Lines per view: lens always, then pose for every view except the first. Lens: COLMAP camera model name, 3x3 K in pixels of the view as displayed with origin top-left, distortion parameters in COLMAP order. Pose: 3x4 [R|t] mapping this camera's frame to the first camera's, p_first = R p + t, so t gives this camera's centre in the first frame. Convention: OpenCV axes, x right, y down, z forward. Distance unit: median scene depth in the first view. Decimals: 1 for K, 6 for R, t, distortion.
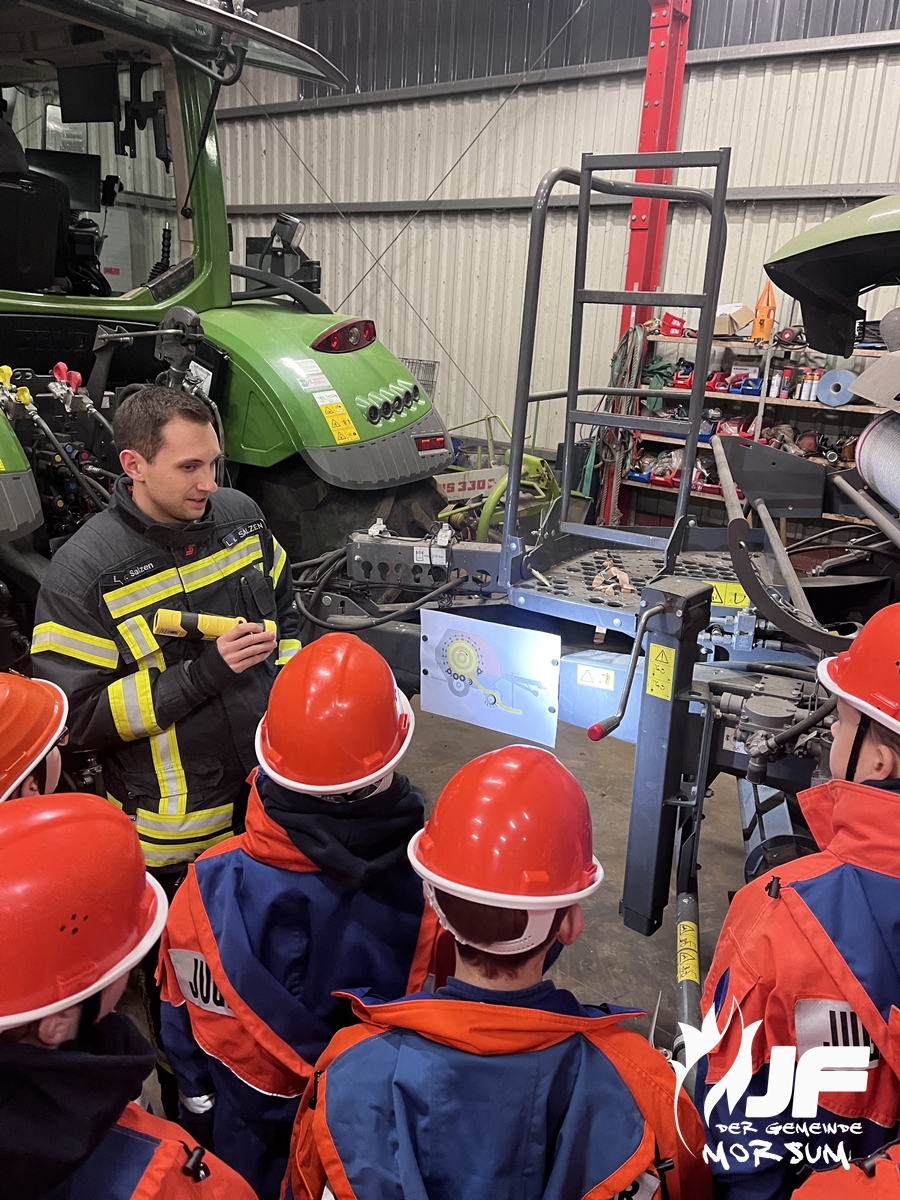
lens RADIAL K [[909.2, 0, 450.6], [0, 909.2, 598.4], [0, 0, 1]] dist [0.000876, 0.000108]
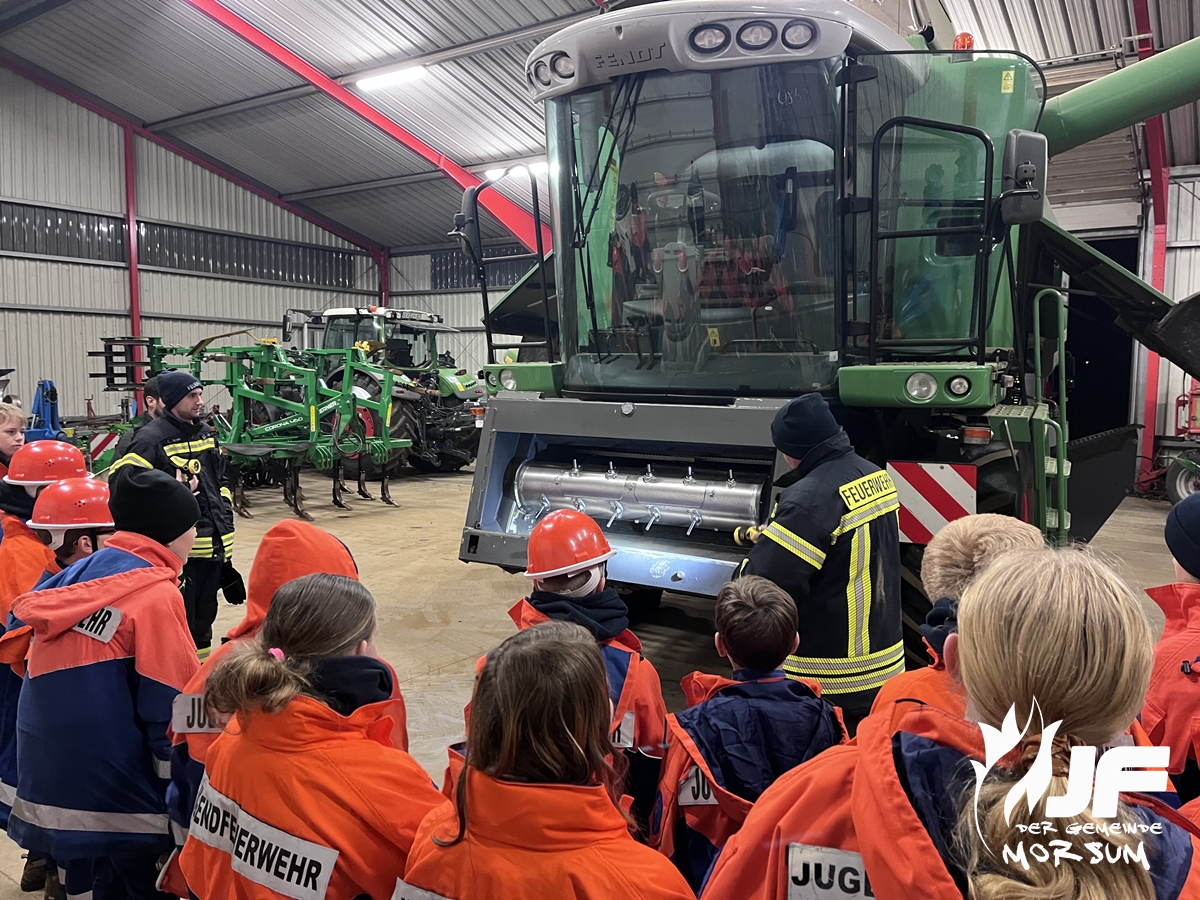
lens RADIAL K [[909.2, 0, 599.8], [0, 909.2, 448.9], [0, 0, 1]] dist [0.000876, 0.000108]
pose [[0.996164, -0.057143, 0.066270, 0.299554], [0.069779, 0.975730, -0.207561, 1.244486], [-0.052801, 0.211389, 0.975975, -3.934534]]
